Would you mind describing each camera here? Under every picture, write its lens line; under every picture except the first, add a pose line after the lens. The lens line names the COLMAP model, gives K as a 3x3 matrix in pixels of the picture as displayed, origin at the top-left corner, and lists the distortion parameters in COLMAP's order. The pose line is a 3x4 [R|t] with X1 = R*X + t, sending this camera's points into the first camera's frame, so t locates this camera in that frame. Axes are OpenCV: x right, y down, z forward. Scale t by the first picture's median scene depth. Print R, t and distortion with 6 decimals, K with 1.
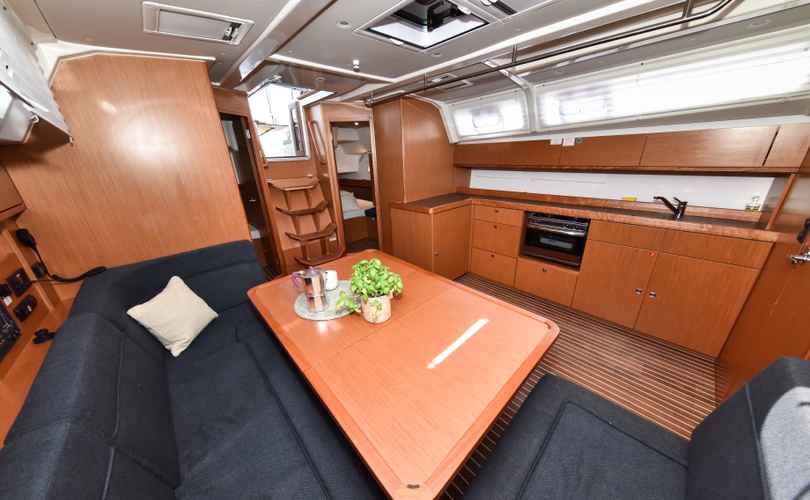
lens RADIAL K [[260.6, 0, 410.3], [0, 260.6, 247.4], [0, 0, 1]] dist [0.001860, -0.000421]
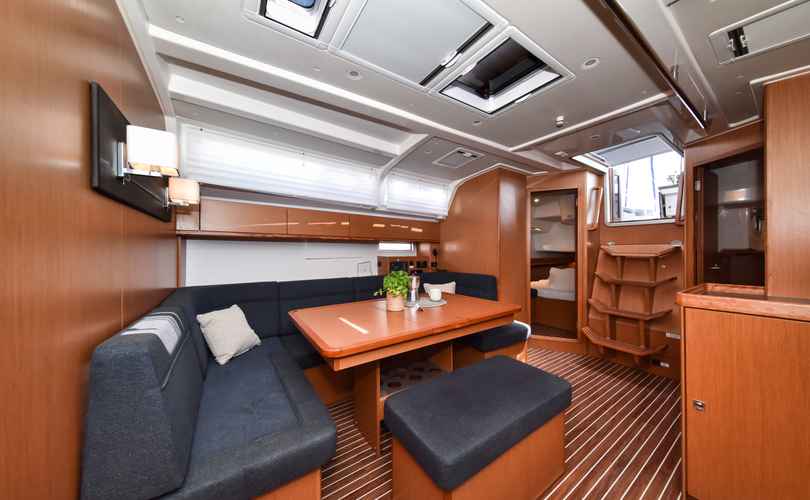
lens RADIAL K [[260.6, 0, 408.1], [0, 260.6, 251.3], [0, 0, 1]] dist [0.001860, -0.000421]
pose [[-0.167054, 0.044797, -0.984930, 1.264377], [-0.329318, 0.939060, 0.098566, -0.218357], [0.929324, 0.340821, -0.142121, 1.112292]]
